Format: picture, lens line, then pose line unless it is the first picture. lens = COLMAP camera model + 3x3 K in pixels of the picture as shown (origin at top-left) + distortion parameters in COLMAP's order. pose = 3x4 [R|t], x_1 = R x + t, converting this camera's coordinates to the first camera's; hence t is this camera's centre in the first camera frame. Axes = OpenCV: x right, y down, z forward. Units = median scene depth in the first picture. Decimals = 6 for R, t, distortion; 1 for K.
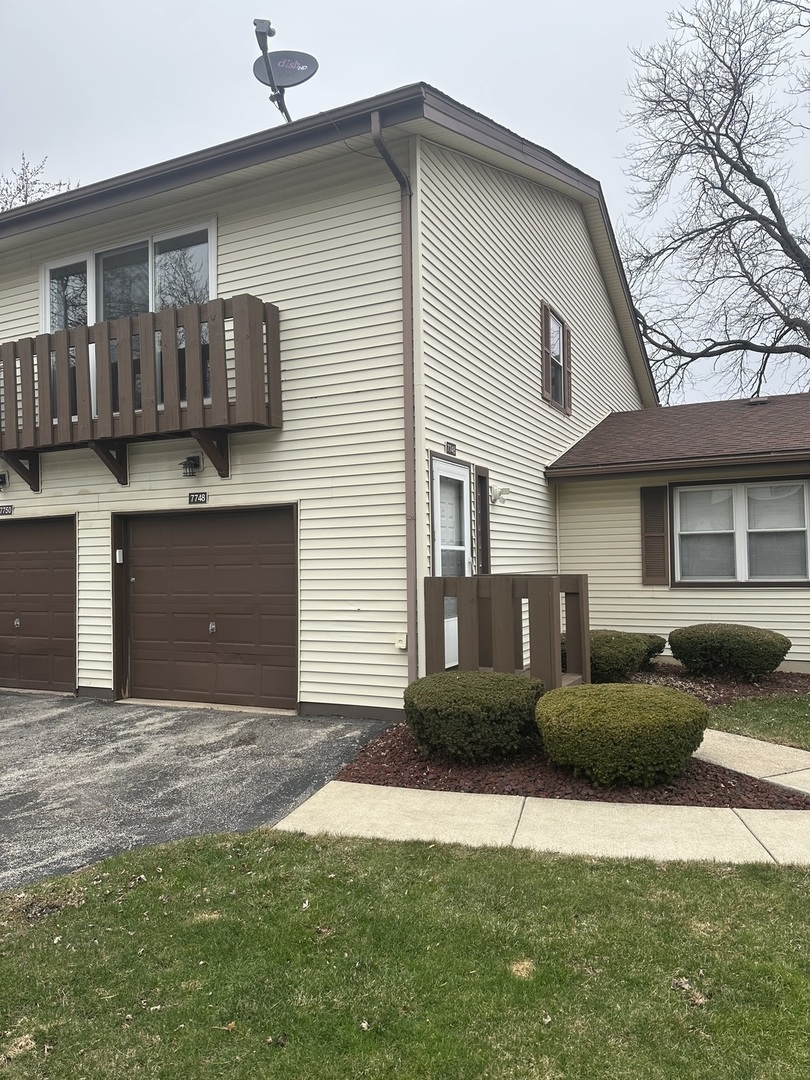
lens RADIAL K [[762.4, 0, 401.3], [0, 762.4, 542.9], [0, 0, 1]] dist [0.028899, -0.014280]
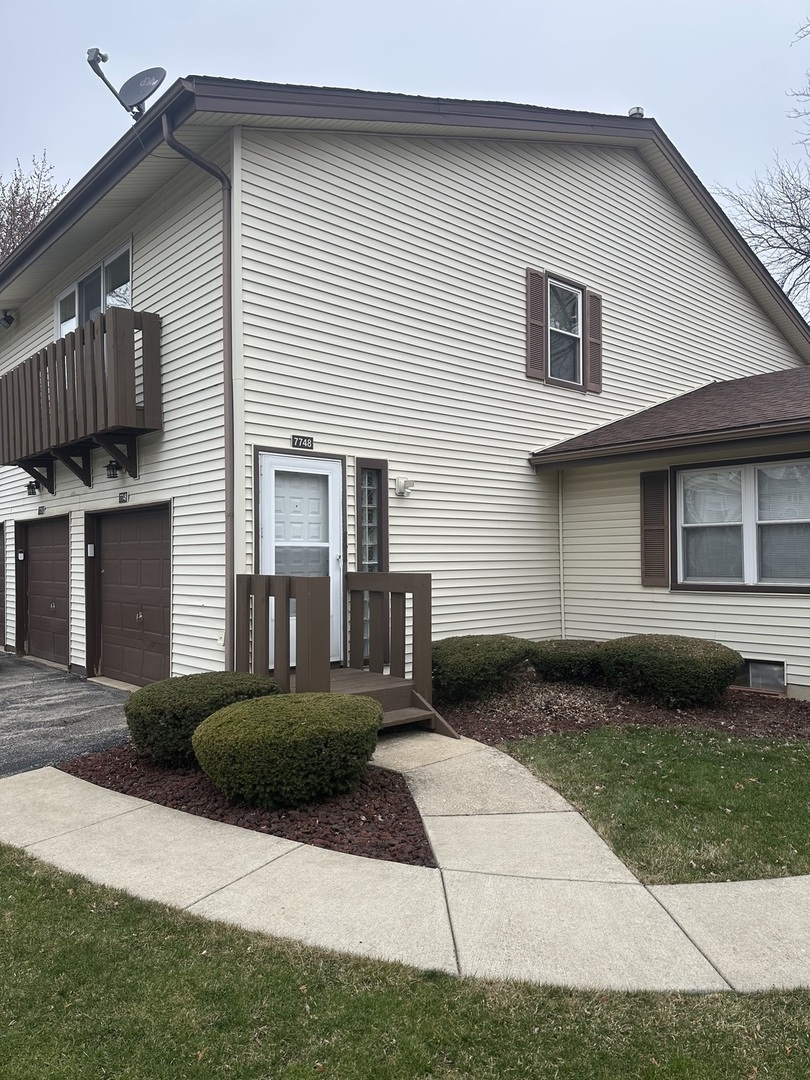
lens RADIAL K [[762.4, 0, 404.4], [0, 762.4, 543.0], [0, 0, 1]] dist [0.028899, -0.014280]
pose [[0.927814, 0.002074, -0.373036, 0.480089], [0.002425, 0.999930, 0.011593, -0.005182], [0.373034, -0.011661, 0.927744, 0.128249]]
